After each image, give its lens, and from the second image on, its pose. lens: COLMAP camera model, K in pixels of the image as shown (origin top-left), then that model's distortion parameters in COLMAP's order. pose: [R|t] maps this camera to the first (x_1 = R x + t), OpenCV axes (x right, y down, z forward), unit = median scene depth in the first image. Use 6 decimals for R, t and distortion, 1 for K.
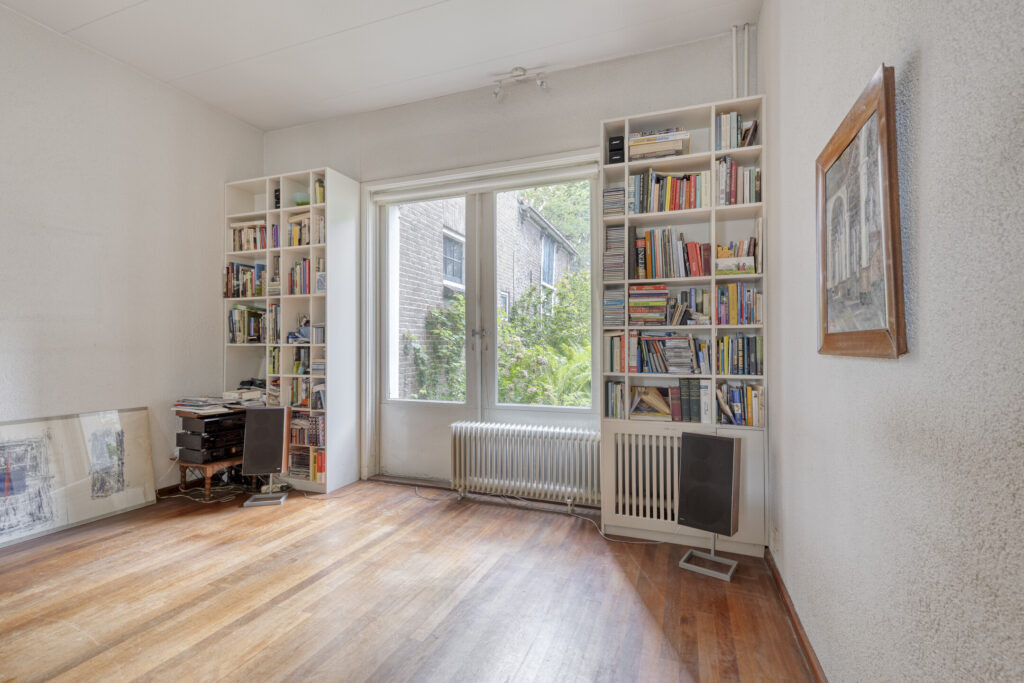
lens RADIAL K [[461.3, 0, 515.4], [0, 461.3, 338.0], [0, 0, 1]] dist [0.008338, -0.000973]
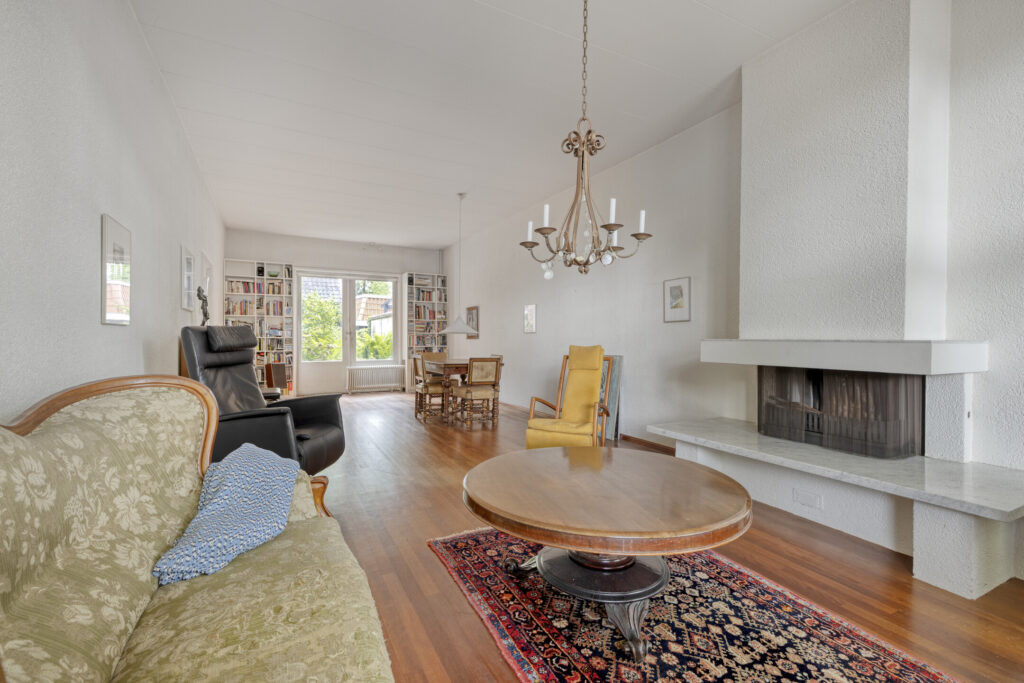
lens RADIAL K [[461.3, 0, 518.9], [0, 461.3, 338.8], [0, 0, 1]] dist [0.008338, -0.000973]
pose [[0.659569, 0.003994, 0.751633, -1.869728], [-0.008913, 0.999957, 0.002507, 0.006209], [-0.751591, -0.008353, 0.659577, -1.908749]]
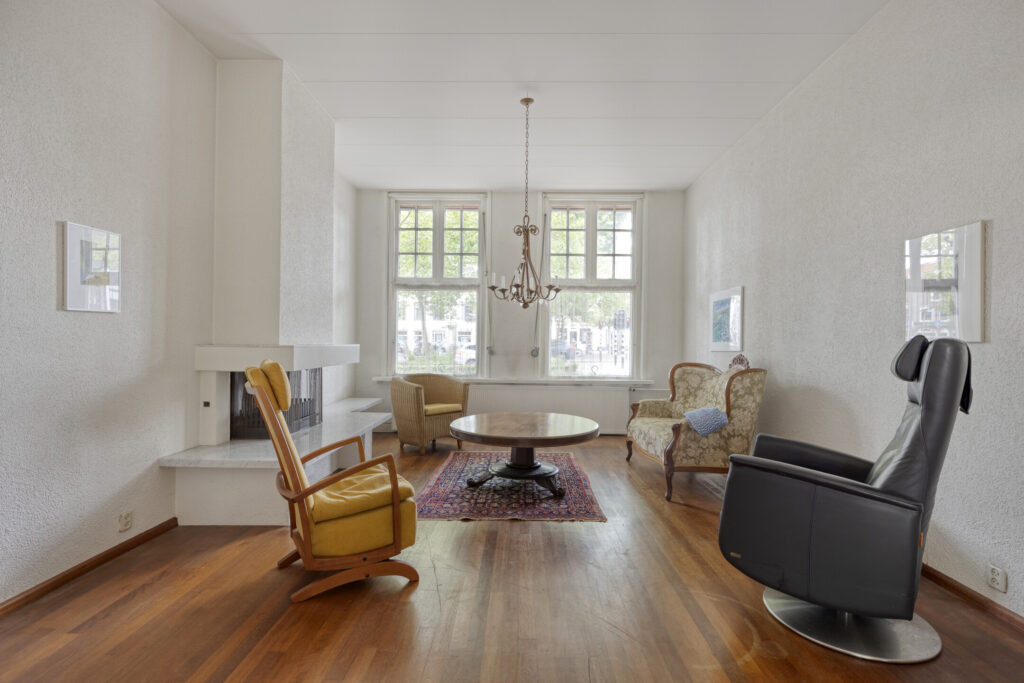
lens RADIAL K [[506.6, 0, 516.8], [0, 506.6, 341.3], [0, 0, 1]] dist [0.001509, -0.000776]
pose [[-0.937723, -0.010045, -0.347239, -0.704258], [-0.009011, 0.999949, -0.004592, -0.004854], [0.347267, -0.001177, -0.937766, -0.159051]]
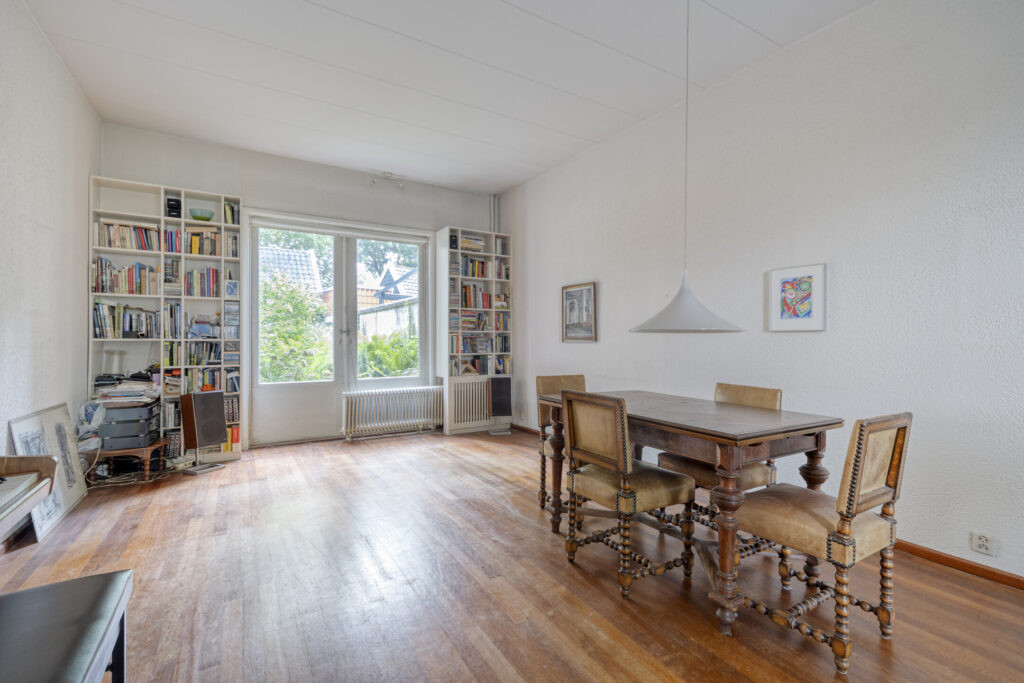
lens RADIAL K [[461.3, 0, 517.1], [0, 461.3, 336.9], [0, 0, 1]] dist [0.008338, -0.000973]
pose [[0.617541, 0.005360, 0.786520, -1.205542], [-0.009745, 0.999952, 0.000837, -0.001888], [-0.786478, -0.008182, 0.617564, -0.459293]]
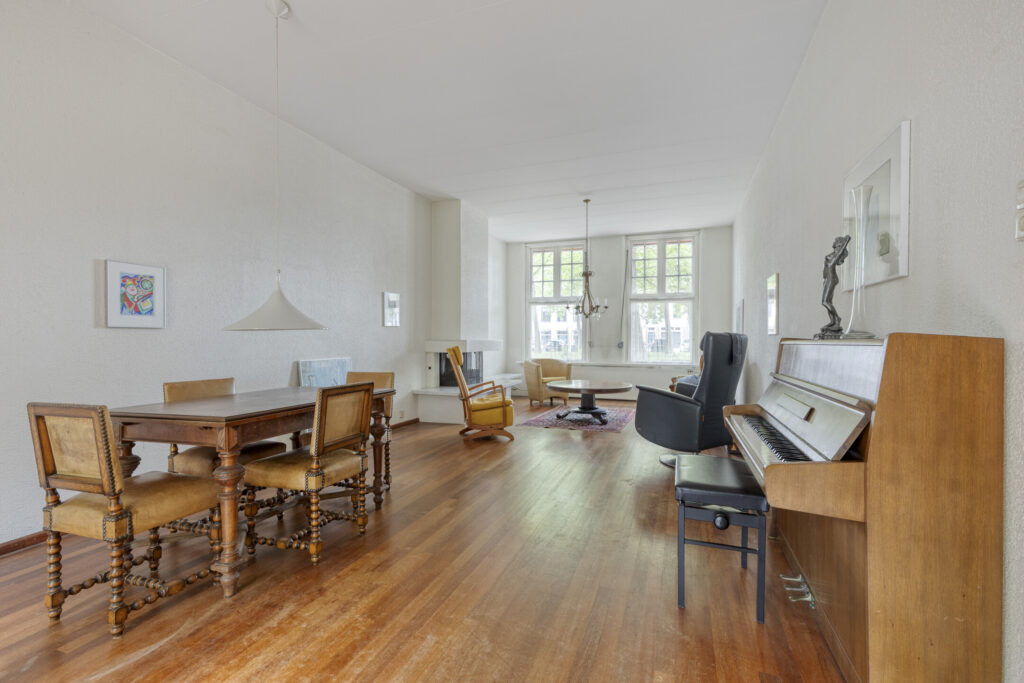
lens RADIAL K [[461.3, 0, 511.9], [0, 461.3, 342.7], [0, 0, 1]] dist [0.008338, -0.000973]
pose [[-0.999945, -0.001062, -0.010459, -0.823443], [-0.001096, 0.999994, 0.003234, 0.010035], [0.010455, 0.003245, -0.999940, 0.796464]]
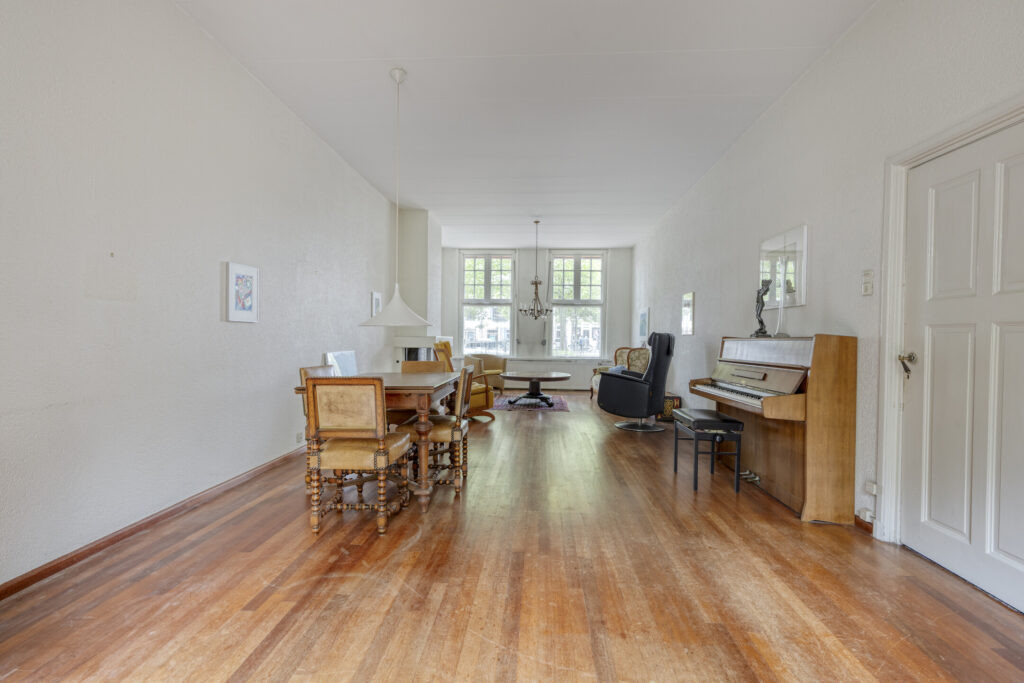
lens RADIAL K [[461.3, 0, 515.3], [0, 461.3, 346.4], [0, 0, 1]] dist [0.008338, -0.000973]
pose [[-0.953787, -0.006282, -0.300419, -0.277624], [-0.010560, 0.999865, 0.012618, 0.022653], [0.300299, 0.015207, -0.953724, 1.104883]]
